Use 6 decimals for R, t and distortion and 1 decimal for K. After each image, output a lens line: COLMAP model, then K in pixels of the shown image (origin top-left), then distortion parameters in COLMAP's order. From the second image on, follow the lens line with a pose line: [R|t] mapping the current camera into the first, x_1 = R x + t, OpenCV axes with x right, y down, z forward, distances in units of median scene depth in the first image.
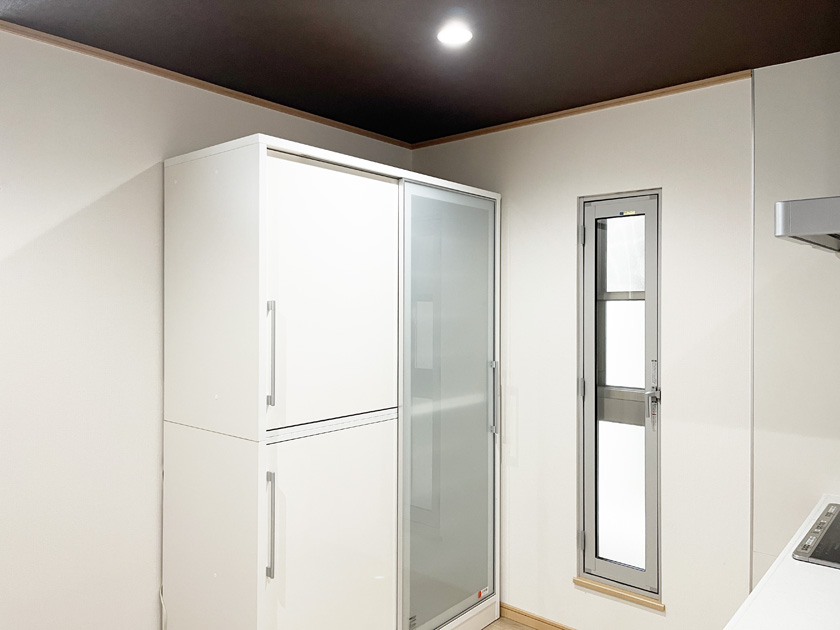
lens RADIAL K [[628.7, 0, 419.4], [0, 628.7, 313.3], [0, 0, 1]] dist [0.009880, -0.041640]
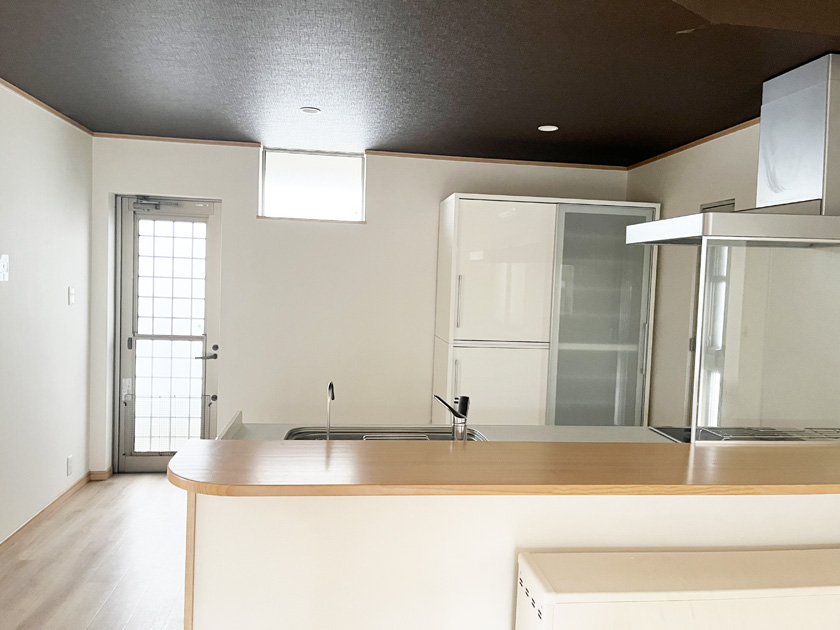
lens RADIAL K [[628.7, 0, 422.5], [0, 628.7, 317.5], [0, 0, 1]] dist [0.009880, -0.041640]
pose [[0.733933, 0.056972, -0.676828, 0.811348], [-0.025627, 0.998089, 0.056225, -0.002507], [0.678738, -0.023920, 0.733990, -0.452437]]
